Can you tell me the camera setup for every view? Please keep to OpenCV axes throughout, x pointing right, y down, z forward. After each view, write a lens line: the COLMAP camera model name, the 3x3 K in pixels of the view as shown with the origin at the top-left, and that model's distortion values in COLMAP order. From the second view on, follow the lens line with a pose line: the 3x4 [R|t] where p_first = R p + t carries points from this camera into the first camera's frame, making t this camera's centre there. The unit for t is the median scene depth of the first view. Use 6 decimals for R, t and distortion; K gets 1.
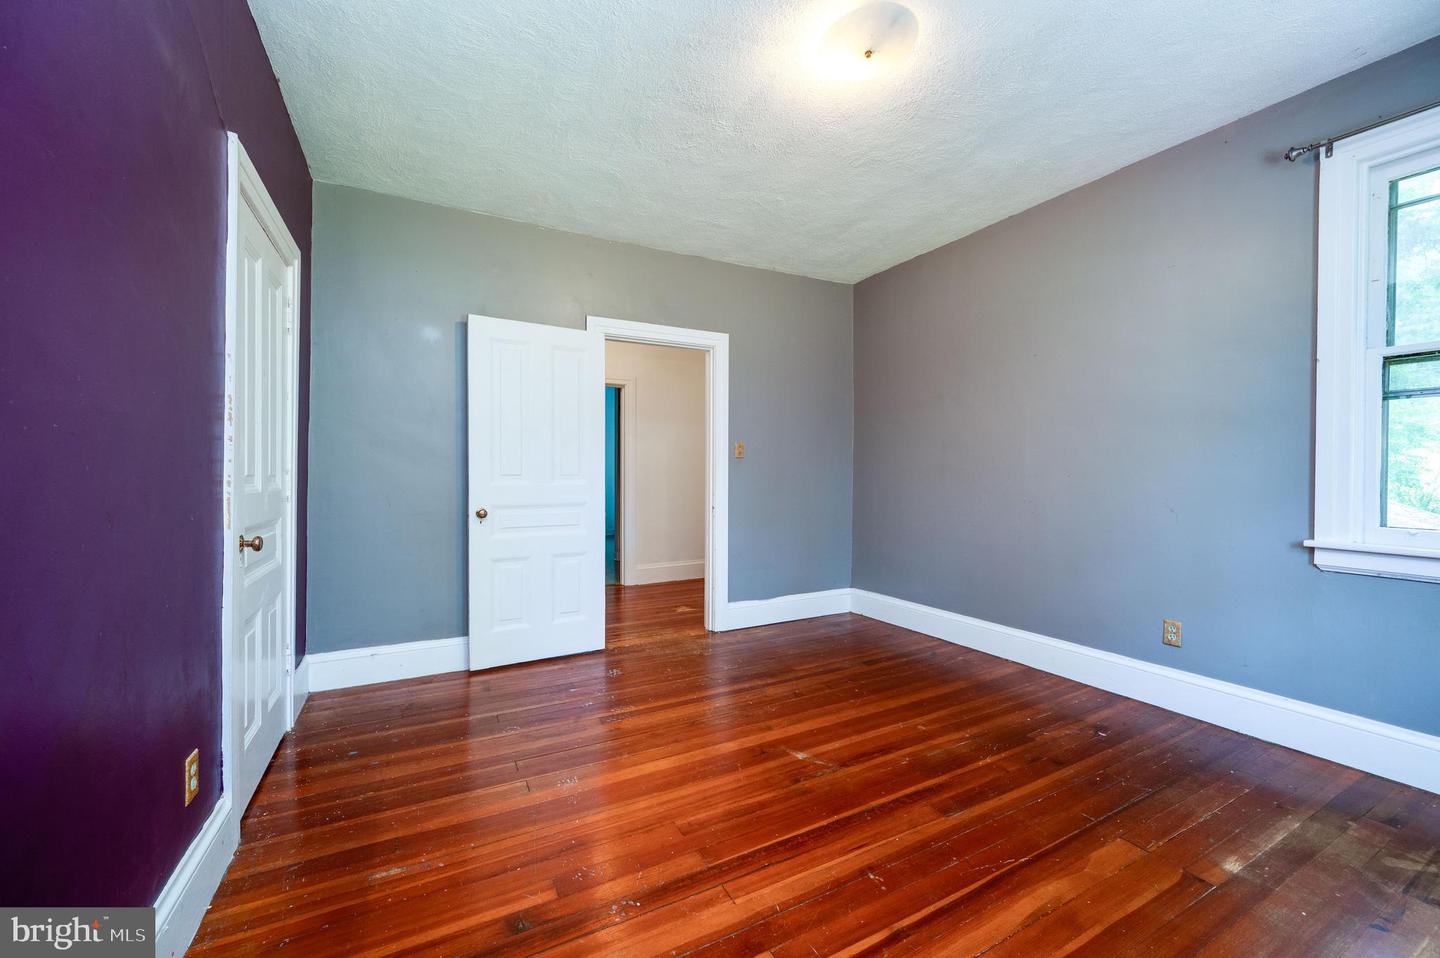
lens RADIAL K [[570.5, 0, 722.2], [0, 570.5, 480.3], [0, 0, 1]] dist [0.000146, -0.000027]
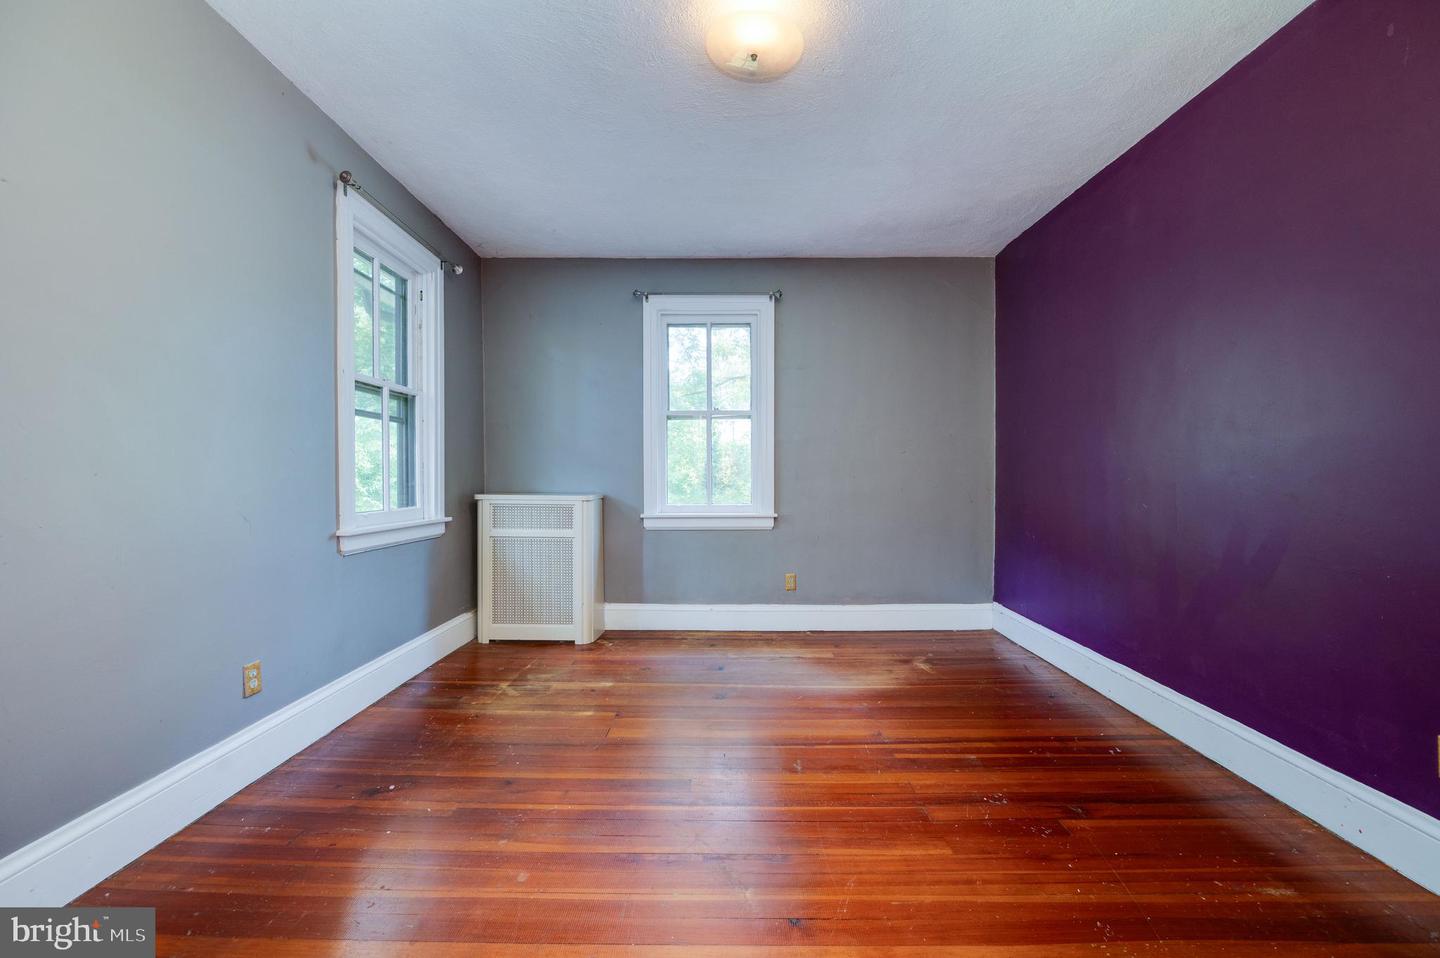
lens RADIAL K [[570.5, 0, 728.5], [0, 570.5, 477.8], [0, 0, 1]] dist [0.000146, -0.000027]
pose [[-0.890686, -0.002867, 0.454609, -0.146752], [0.002425, 0.999936, 0.011058, -0.007990], [-0.454612, 0.010951, -0.890622, 1.638222]]
